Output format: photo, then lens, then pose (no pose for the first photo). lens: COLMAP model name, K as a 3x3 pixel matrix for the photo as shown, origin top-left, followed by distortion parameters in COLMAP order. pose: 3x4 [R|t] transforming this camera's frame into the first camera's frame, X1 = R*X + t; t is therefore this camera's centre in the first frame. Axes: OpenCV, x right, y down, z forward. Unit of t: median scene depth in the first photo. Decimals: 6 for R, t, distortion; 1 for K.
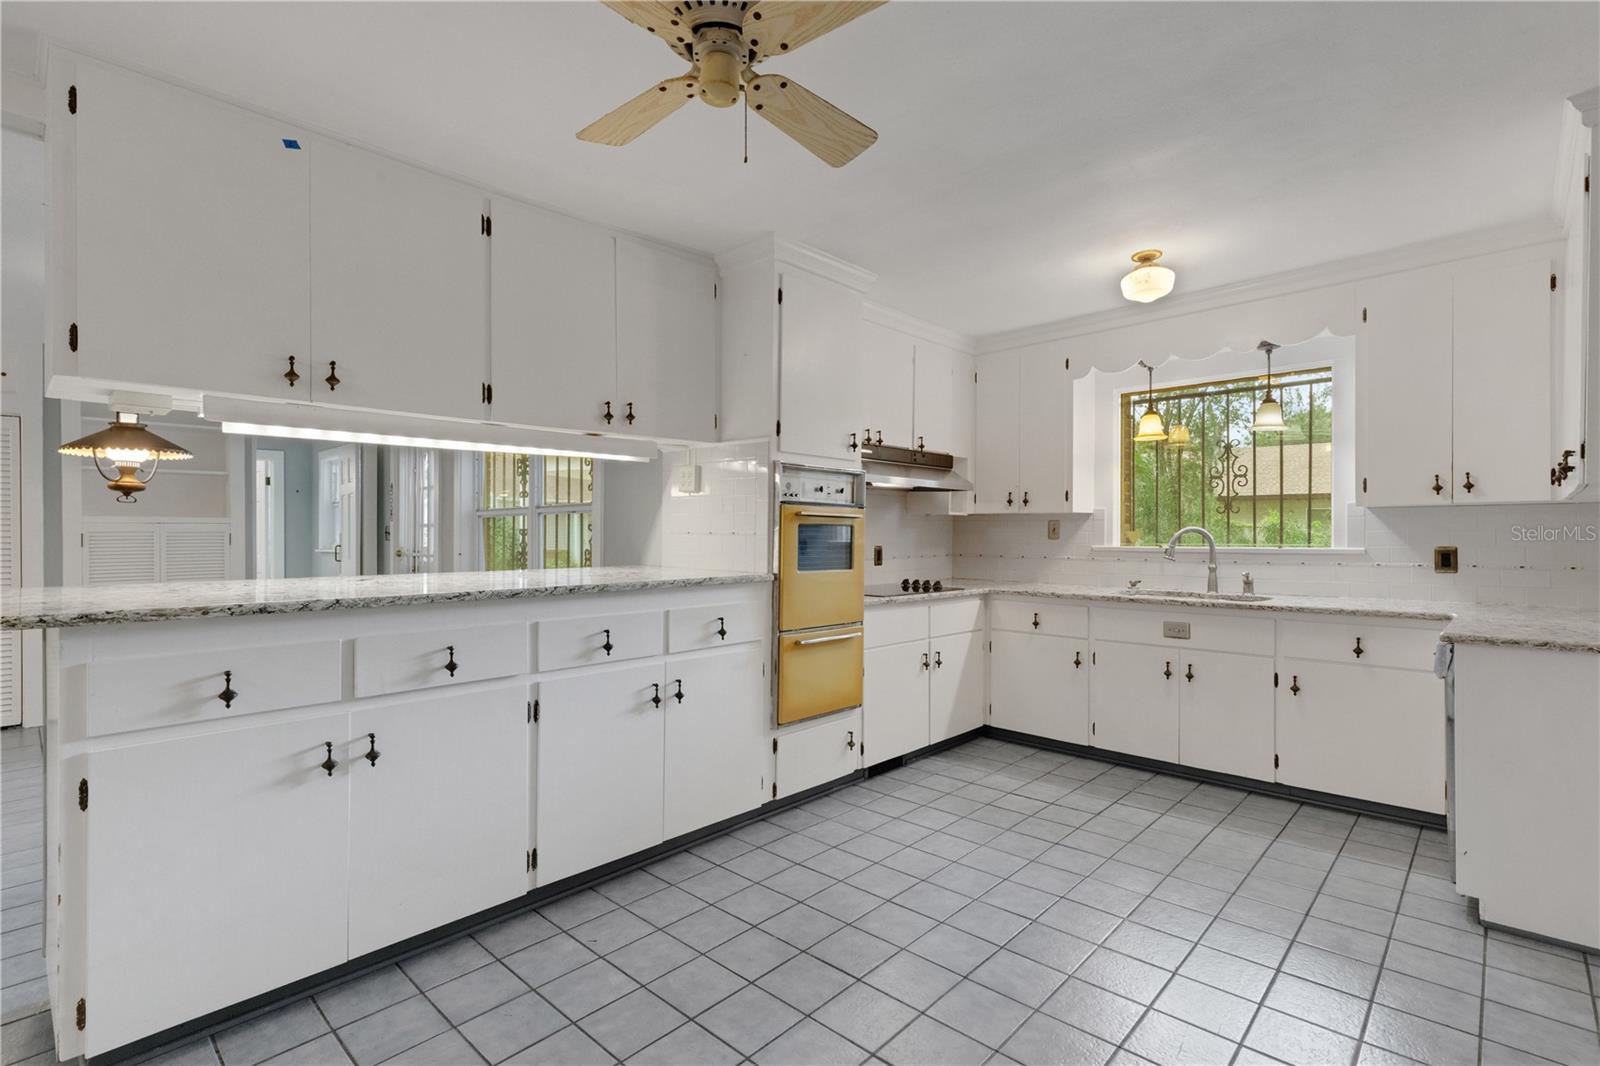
lens RADIAL K [[742.7, 0, 806.5], [0, 742.7, 531.9], [0, 0, 1]] dist [0.011734, -0.001726]
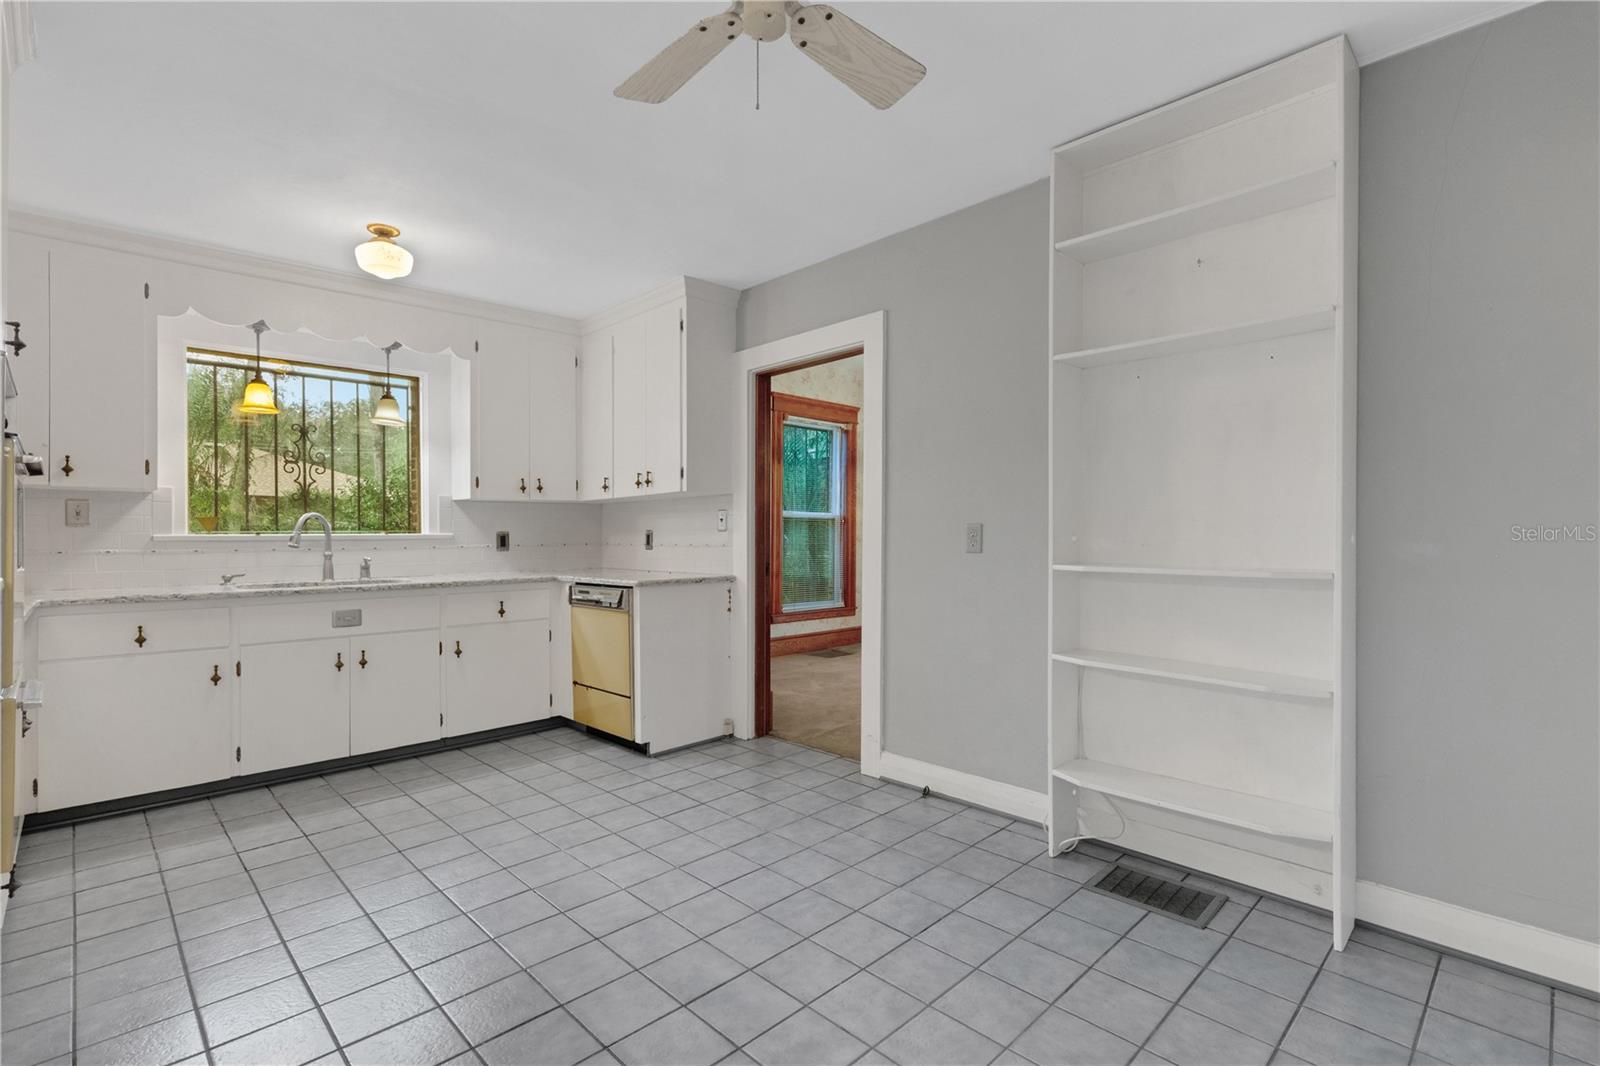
lens RADIAL K [[742.7, 0, 797.2], [0, 742.7, 536.7], [0, 0, 1]] dist [0.011734, -0.001726]
pose [[0.059528, -0.005207, 0.998213, -0.438009], [-0.002737, 0.999982, 0.005379, 0.019147], [-0.998223, -0.003053, 0.059512, 0.364262]]
